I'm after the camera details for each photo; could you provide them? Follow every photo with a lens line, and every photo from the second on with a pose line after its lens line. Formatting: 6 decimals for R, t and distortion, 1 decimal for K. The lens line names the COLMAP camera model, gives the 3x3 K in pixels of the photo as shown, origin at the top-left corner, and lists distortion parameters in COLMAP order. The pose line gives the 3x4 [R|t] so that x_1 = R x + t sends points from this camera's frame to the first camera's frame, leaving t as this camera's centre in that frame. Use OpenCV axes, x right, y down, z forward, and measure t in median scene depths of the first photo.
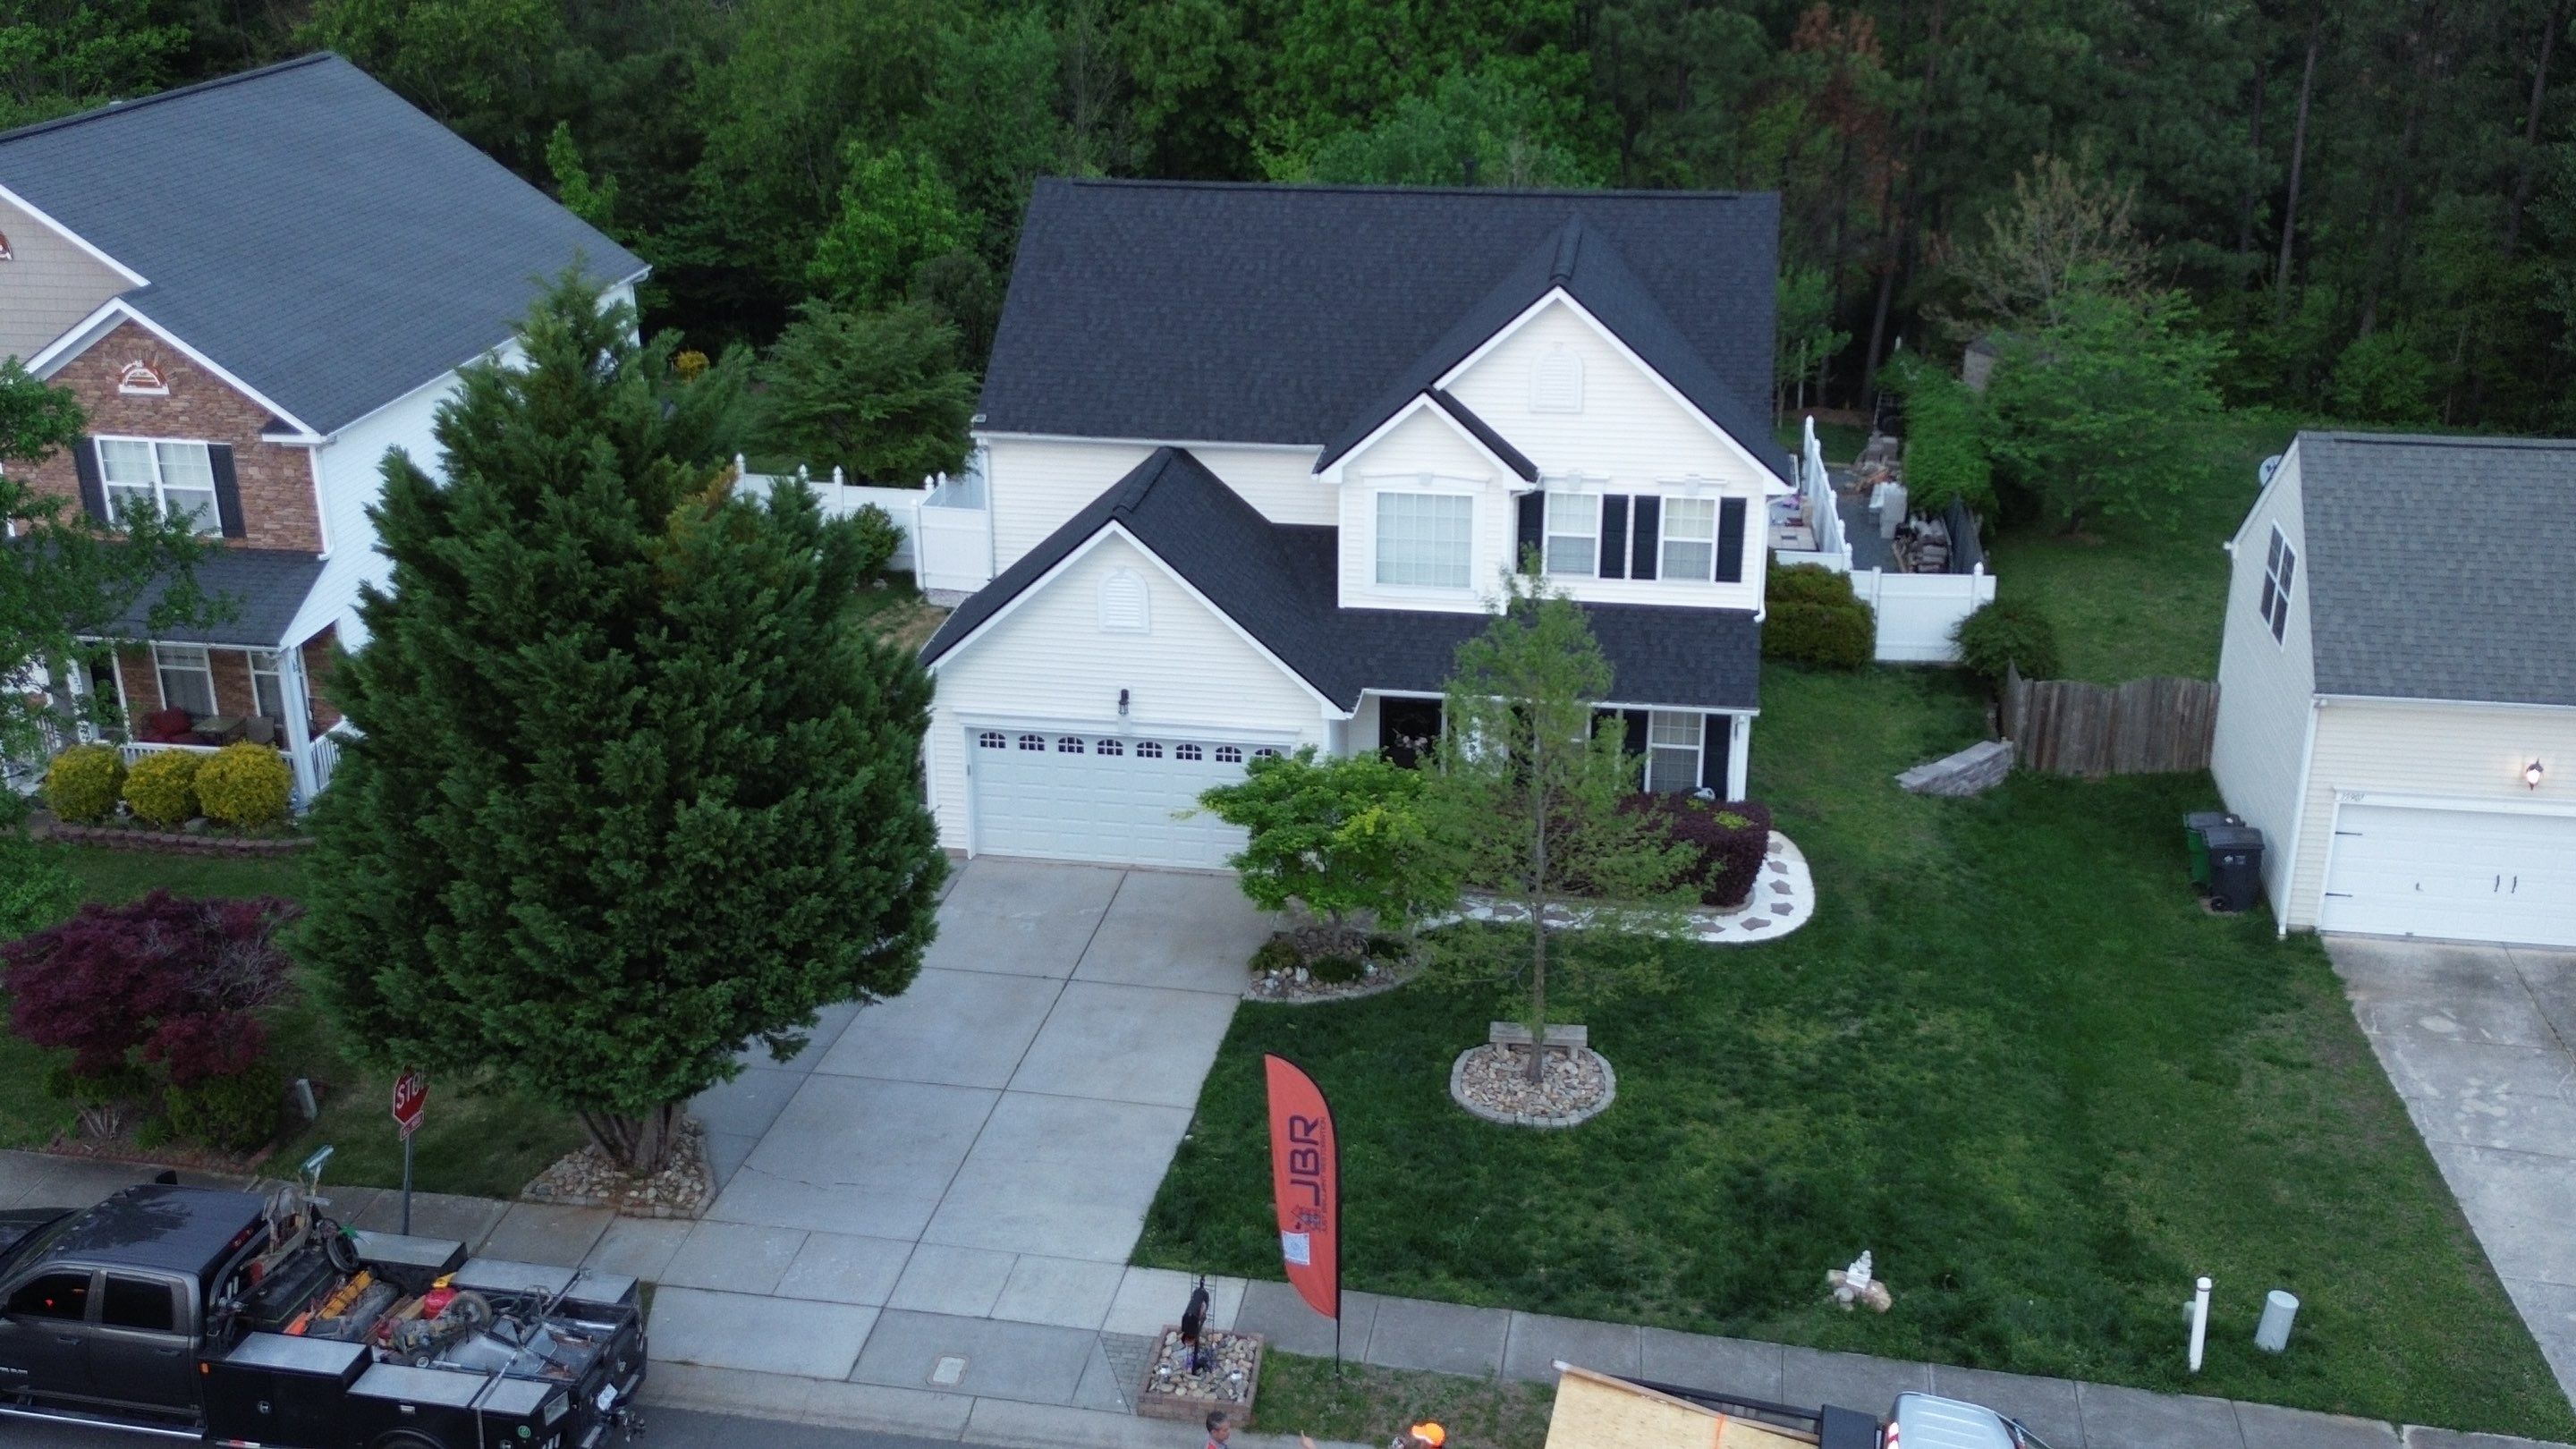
lens RADIAL K [[2585.4, 0, 1260.1], [0, 2585.4, 733.5], [0, 0, 1]] dist [0.048295, 0.000000]
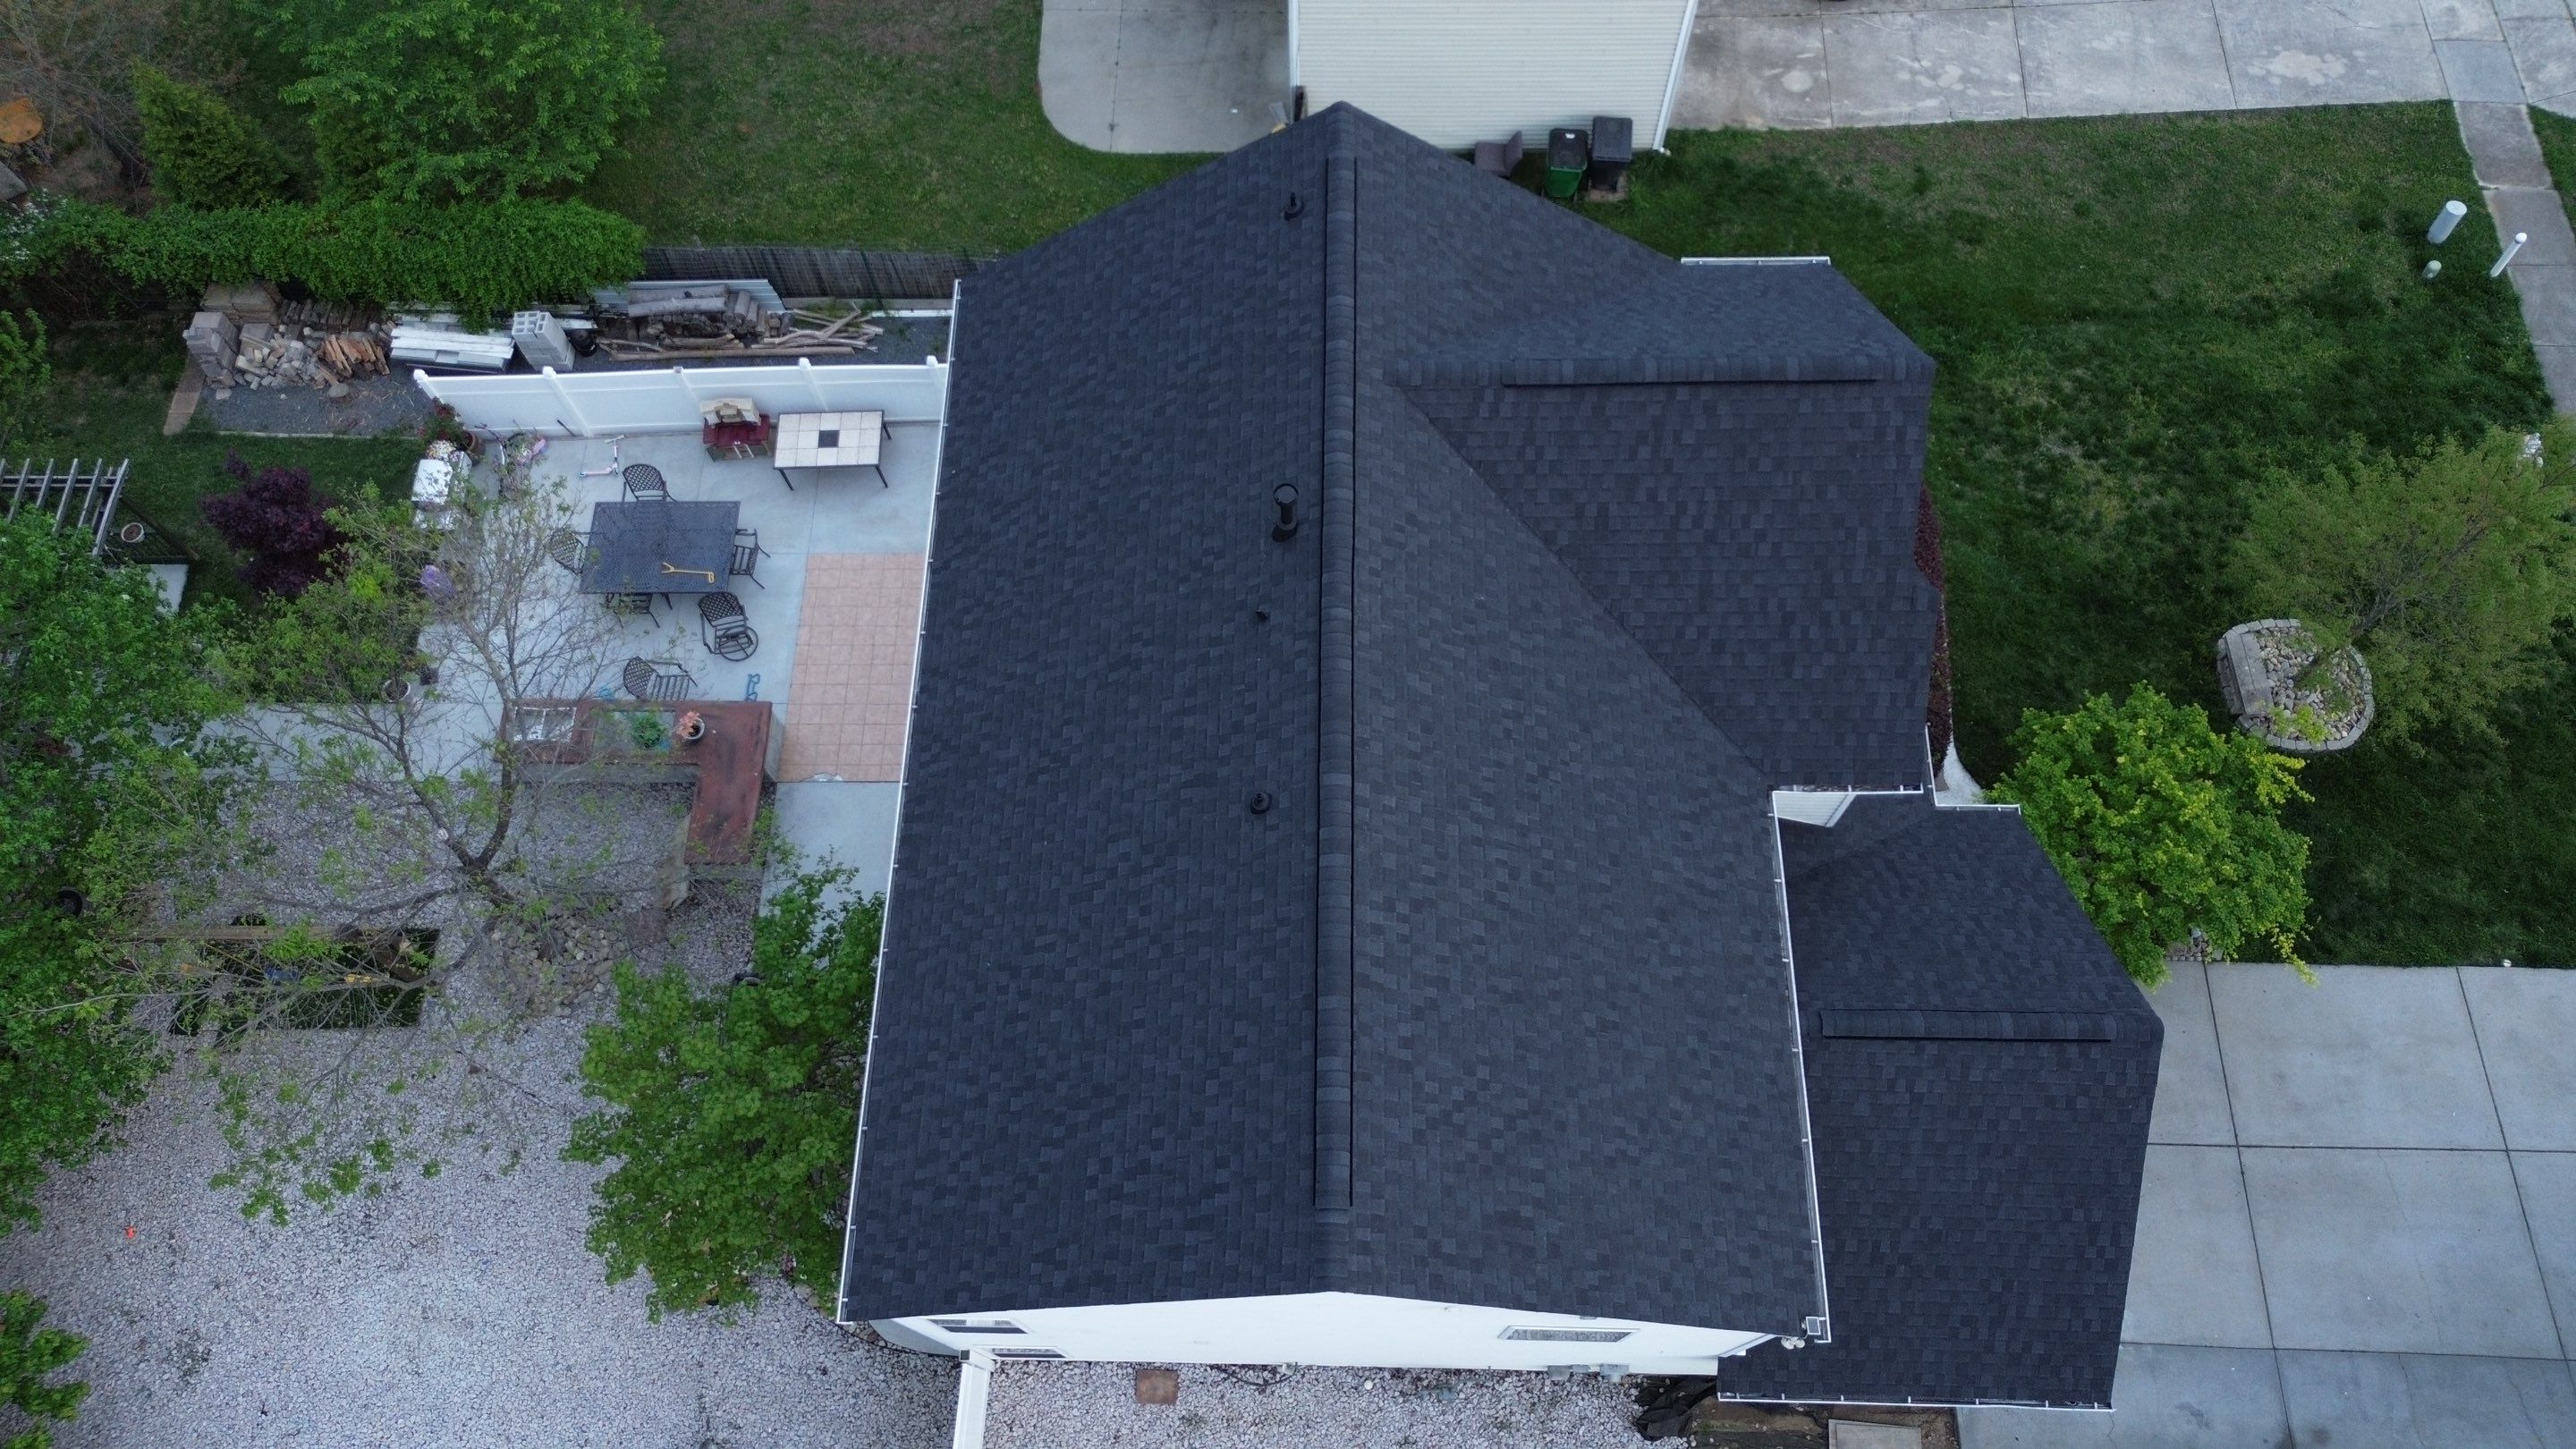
lens RADIAL K [[1809.0, 0, 1280.1], [0, 1809.0, 709.2], [0, 0, 1]] dist [0.059168, -0.053561]
pose [[-0.146280, -0.899832, 0.410979, -0.137088], [0.388499, 0.329815, 0.860402, -0.589822], [-0.909764, 0.285524, 0.301339, 0.953861]]
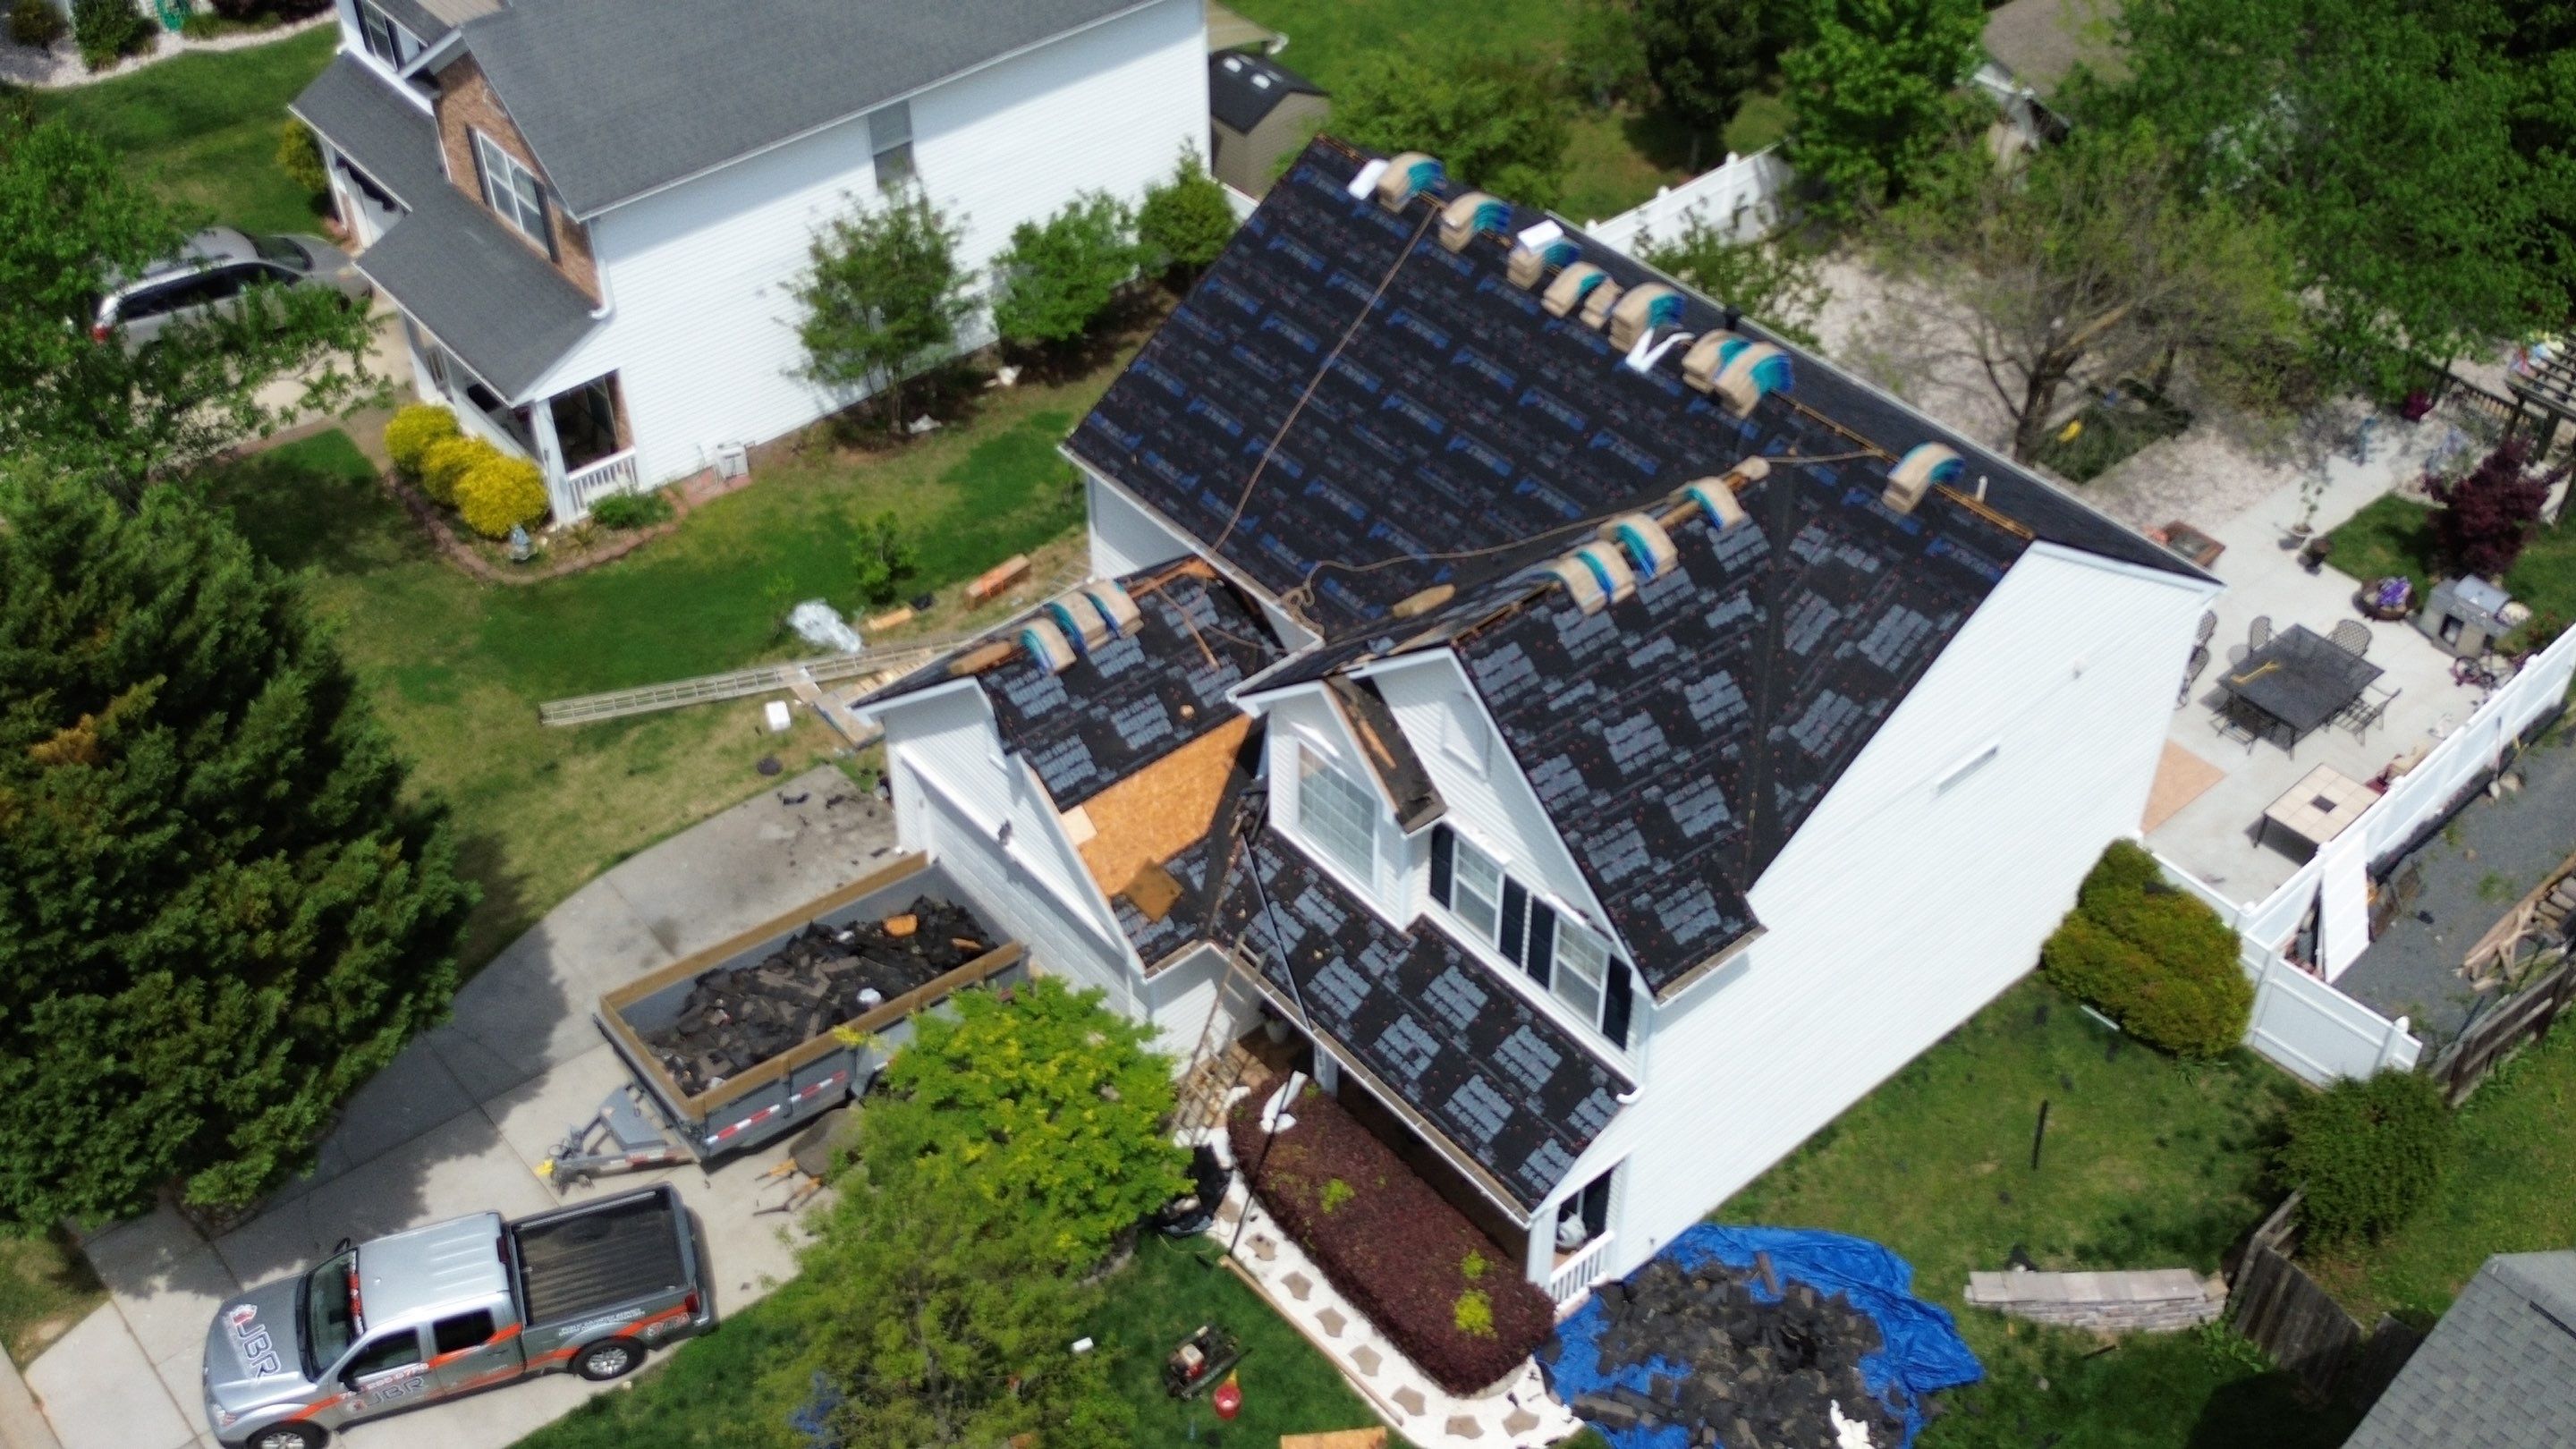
lens RADIAL K [[2585.4, 0, 1289.2], [0, 2585.4, 714.0], [0, 0, 1]] dist [0.048295, 0.000000]
pose [[0.764769, 0.426866, -0.482611, 0.418188], [-0.237202, 0.882968, 0.405096, -0.415829], [0.599052, -0.195329, 0.776520, 0.346392]]
